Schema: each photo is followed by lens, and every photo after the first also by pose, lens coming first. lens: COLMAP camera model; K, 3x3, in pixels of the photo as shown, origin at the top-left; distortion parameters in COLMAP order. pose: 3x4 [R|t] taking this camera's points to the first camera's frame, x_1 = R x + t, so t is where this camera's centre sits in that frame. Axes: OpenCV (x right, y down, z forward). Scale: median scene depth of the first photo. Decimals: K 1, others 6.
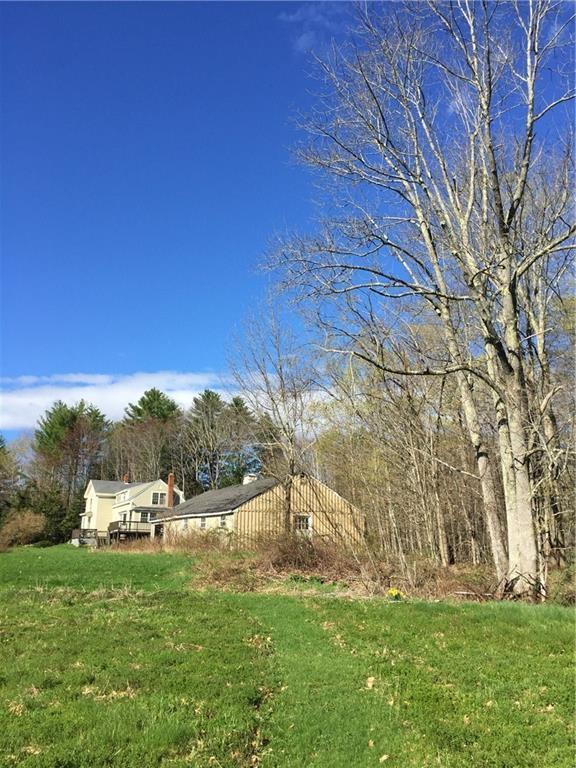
lens RADIAL K [[654.2, 0, 295.5], [0, 654.2, 385.2], [0, 0, 1]] dist [0.059275, -0.043327]
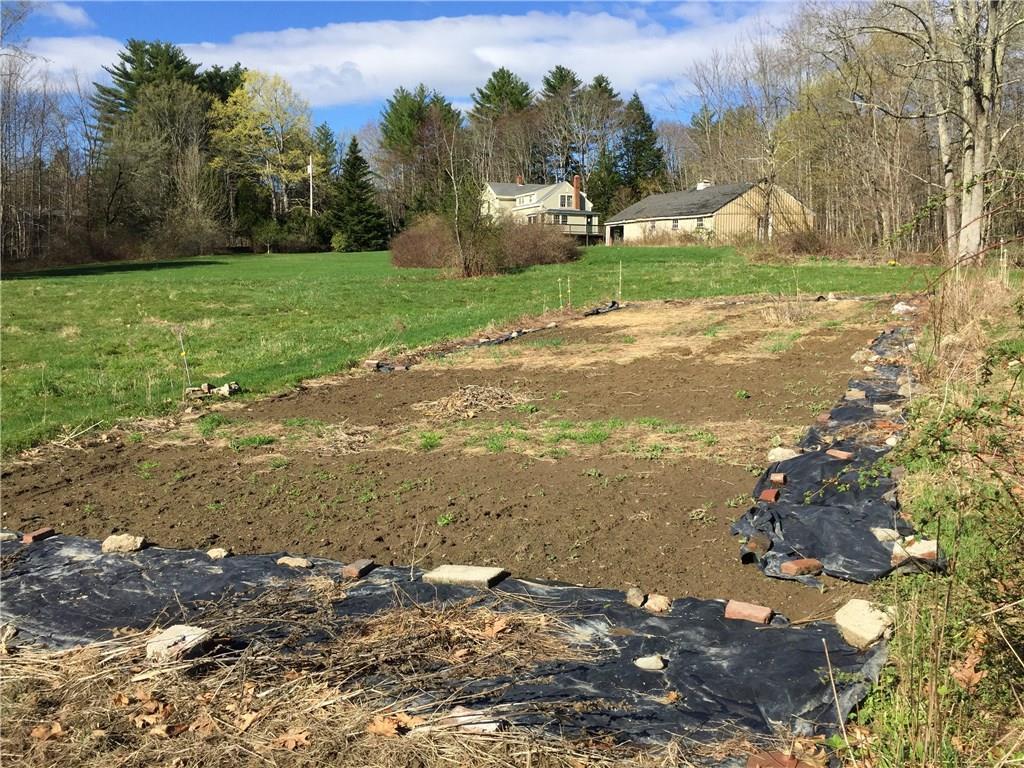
lens RADIAL K [[872.3, 0, 515.0], [0, 872.3, 374.4], [0, 0, 1]] dist [0.059275, -0.043327]
pose [[0.995786, 0.002750, -0.091664, -0.167920], [0.031241, 0.929588, 0.367273, -0.077179], [0.086220, -0.368589, 0.925585, -0.355092]]
